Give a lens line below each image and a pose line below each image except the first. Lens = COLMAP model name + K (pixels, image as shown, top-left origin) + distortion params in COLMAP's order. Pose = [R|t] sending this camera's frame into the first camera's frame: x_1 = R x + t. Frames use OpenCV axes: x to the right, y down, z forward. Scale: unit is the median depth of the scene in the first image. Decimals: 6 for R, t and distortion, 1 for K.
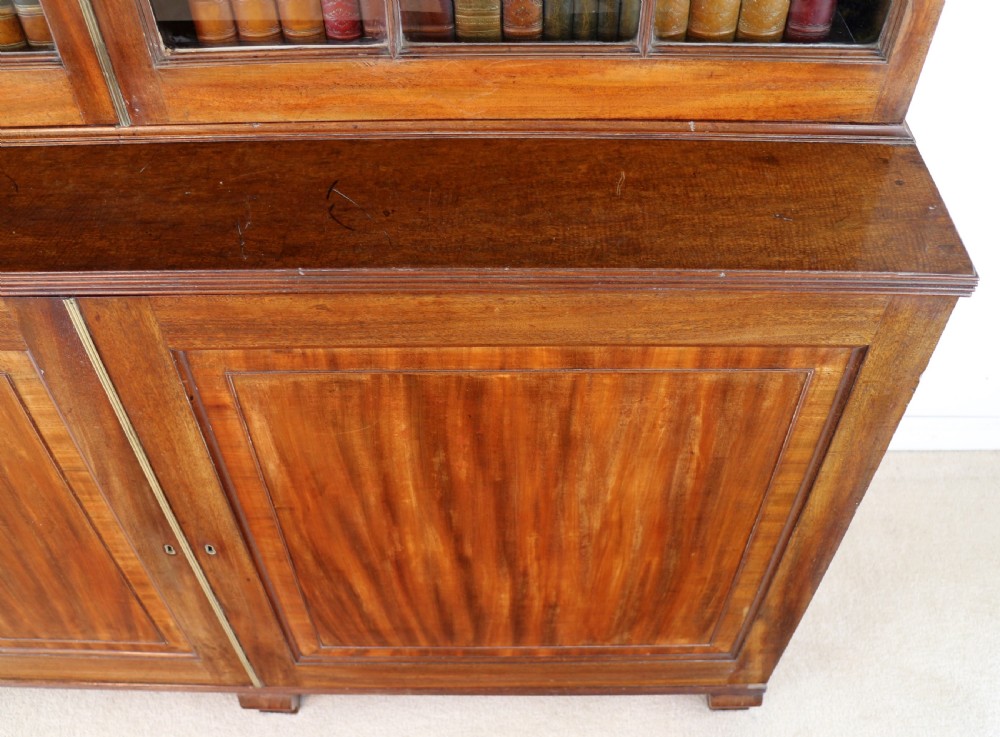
lens RADIAL K [[959.7, 0, 504.5], [0, 959.7, 386.6], [0, 0, 1]] dist [-0.175317, 0.132961]
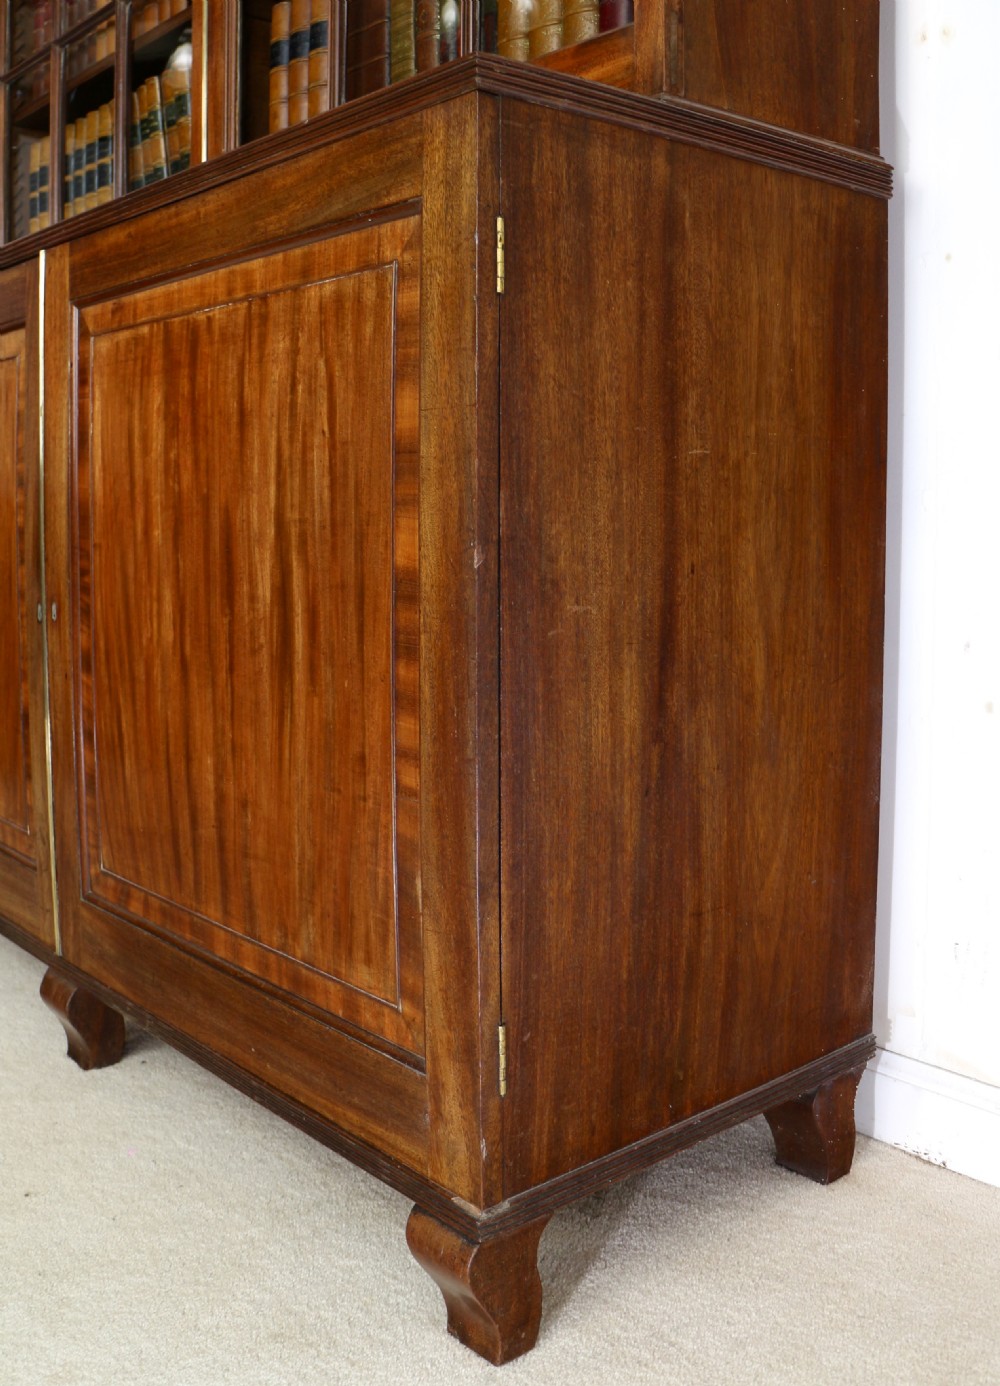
lens RADIAL K [[1387.8, 0, 502.0], [0, 1387.8, 608.0], [0, 0, 1]] dist [-0.154015, 0.001265]
pose [[0.648927, 0.056843, -0.758724, 1.265980], [-0.578020, 0.685285, -0.443032, 0.639031], [0.494760, 0.726053, 0.477556, 0.684989]]
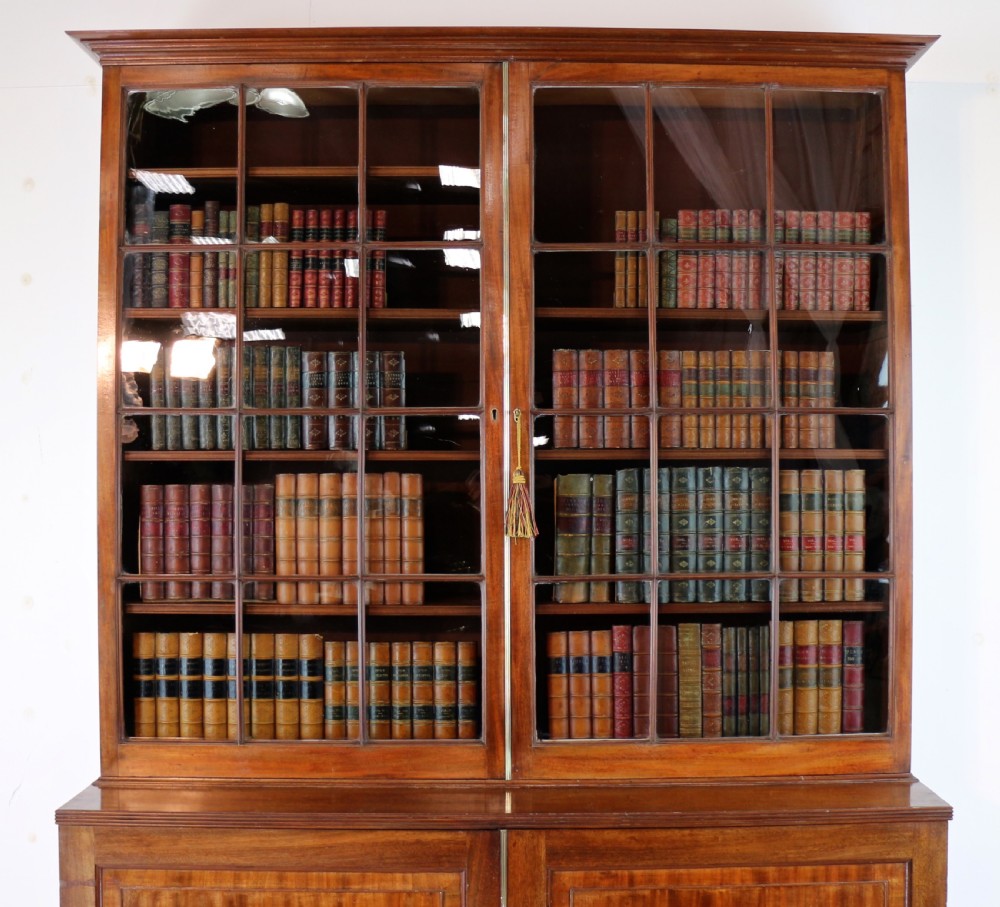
lens RADIAL K [[1308.6, 0, 545.2], [0, 1308.6, 465.7], [0, 0, 1]] dist [-0.164406, 0.100836]
pose [[0.999613, 0.001453, 0.027790, -0.405644], [0.020247, 0.647138, -0.762104, 1.317735], [-0.019091, 0.762372, 0.646858, -1.199971]]
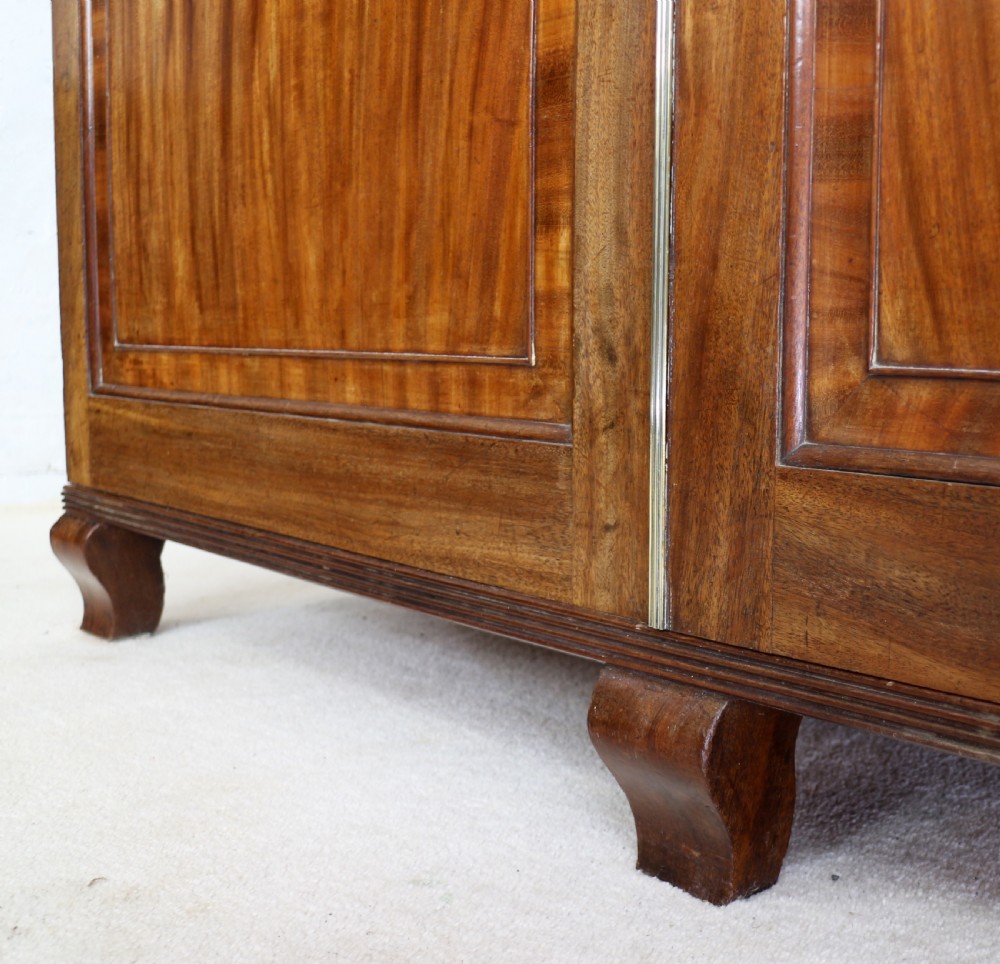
lens RADIAL K [[1465.1, 0, 500.0], [0, 1465.1, 482.0], [0, 0, 1]] dist [-0.039921, -0.040598]
pose [[0.605970, 0.086581, -0.790761, 0.139608], [-0.608420, 0.690838, -0.390599, 0.801350], [0.512470, 0.717806, 0.471305, 1.104228]]
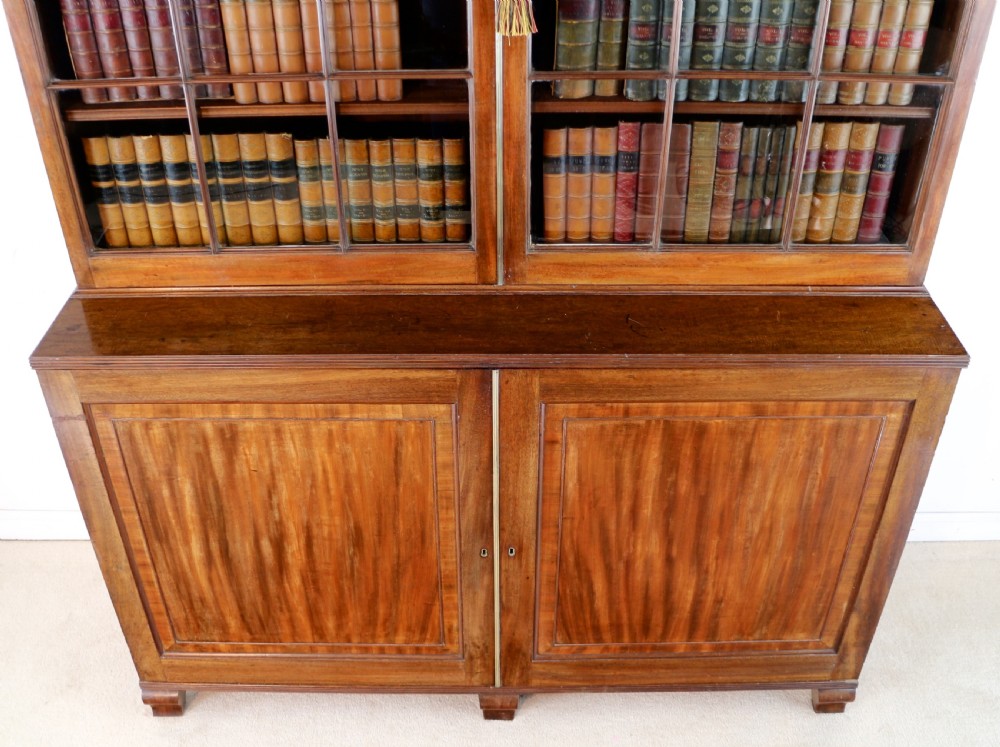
lens RADIAL K [[1004.7, 0, 488.8], [0, 1004.7, 372.7], [0, 0, 1]] dist [-0.172261, 0.131607]
pose [[0.999968, -0.000506, -0.008011, -0.413022], [-0.001446, 0.970332, -0.241774, 0.350546], [0.007896, 0.241777, 0.970300, -0.838763]]
